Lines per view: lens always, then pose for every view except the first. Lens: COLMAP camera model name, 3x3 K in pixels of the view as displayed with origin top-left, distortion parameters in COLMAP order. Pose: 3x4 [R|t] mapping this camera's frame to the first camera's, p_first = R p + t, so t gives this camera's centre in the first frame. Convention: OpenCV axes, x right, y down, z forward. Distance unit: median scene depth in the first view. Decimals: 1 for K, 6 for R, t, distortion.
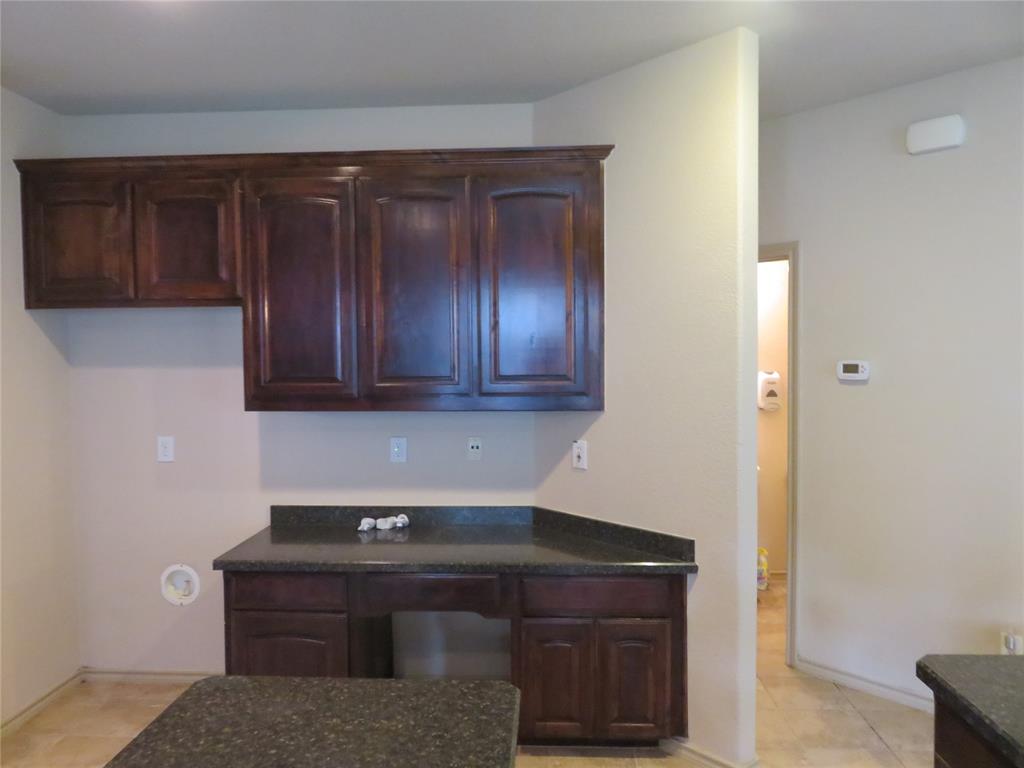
lens RADIAL K [[762.5, 0, 504.0], [0, 762.5, 380.2], [0, 0, 1]] dist [-0.011811, 0.000933]
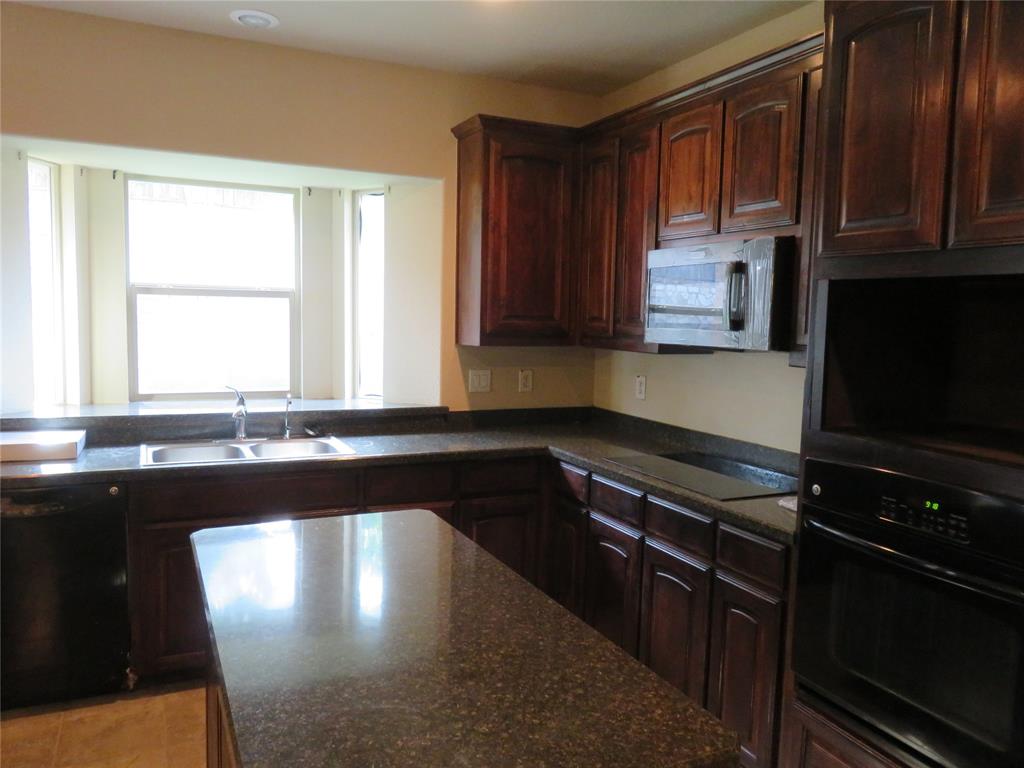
lens RADIAL K [[762.5, 0, 518.5], [0, 762.5, 391.2], [0, 0, 1]] dist [-0.011811, 0.000933]
pose [[-0.874551, 0.033559, -0.483771, 0.049826], [-0.033715, 0.990981, 0.129692, -0.002991], [0.483761, 0.129732, -0.865532, 0.687051]]
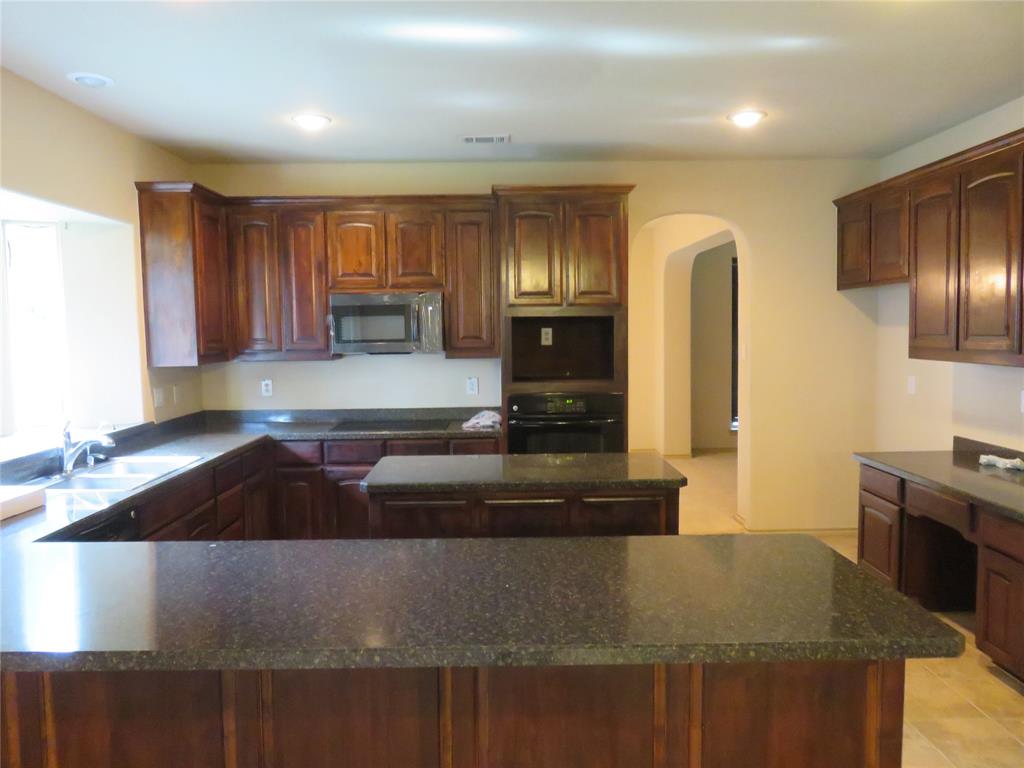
lens RADIAL K [[762.5, 0, 510.8], [0, 762.5, 387.5], [0, 0, 1]] dist [-0.011811, 0.000933]
pose [[0.067073, 0.085429, -0.994084, 0.945377], [-0.018792, 0.996259, 0.084348, -0.009549], [0.997571, 0.013024, 0.068428, 0.174863]]
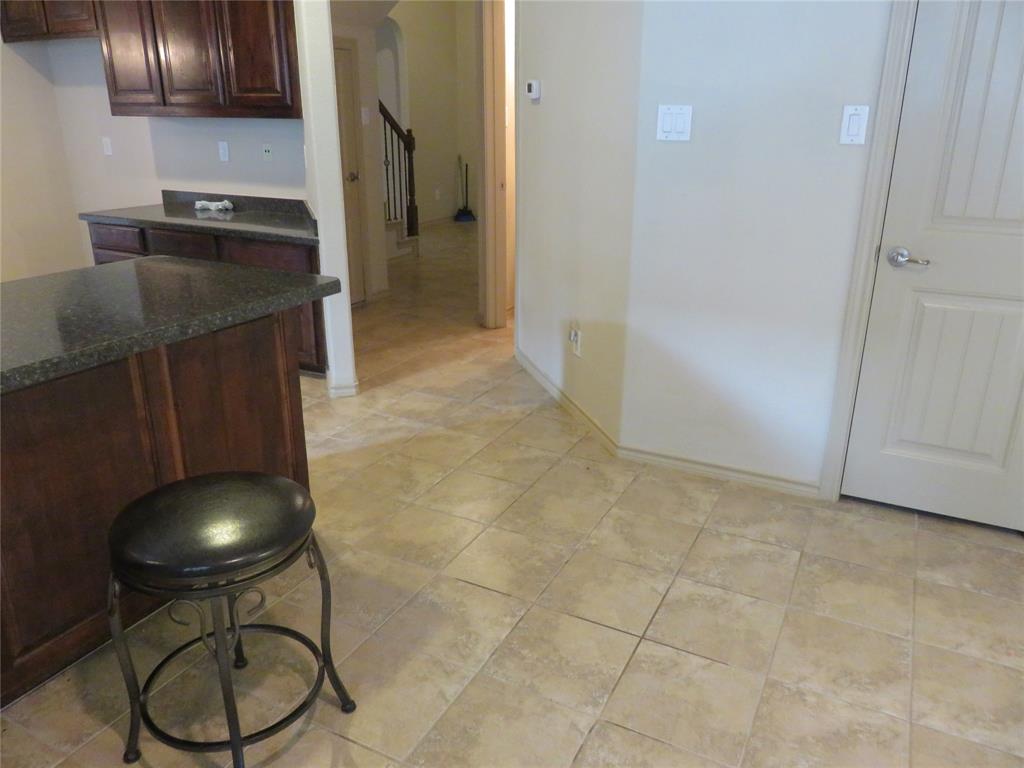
lens RADIAL K [[762.5, 0, 505.6], [0, 762.5, 379.7], [0, 0, 1]] dist [-0.011811, 0.000933]
pose [[0.908132, 0.154097, -0.389296, 0.924135], [-0.030587, 0.951739, 0.305380, 0.051587], [0.417566, -0.265417, 0.869018, -0.064340]]
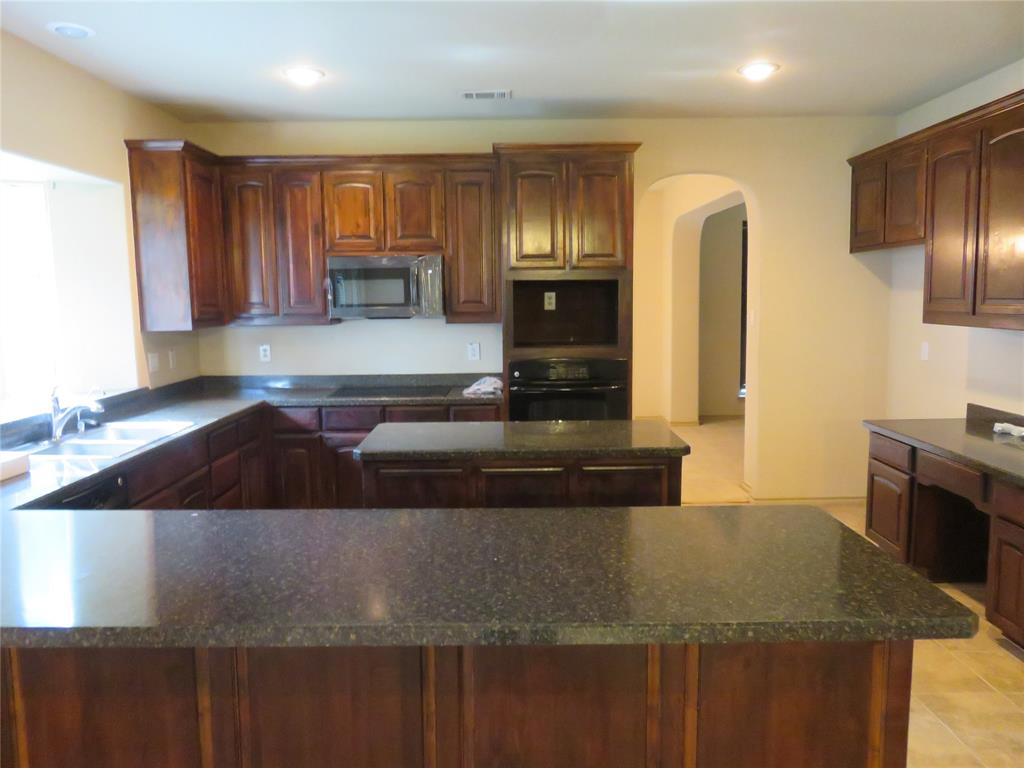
lens RADIAL K [[762.5, 0, 512.3], [0, 762.5, 382.8], [0, 0, 1]] dist [-0.011811, 0.000933]
pose [[0.056154, 0.122586, -0.990868, 0.914726], [-0.019696, 0.992377, 0.121656, -0.004615], [0.998228, 0.012685, 0.058140, 0.192018]]
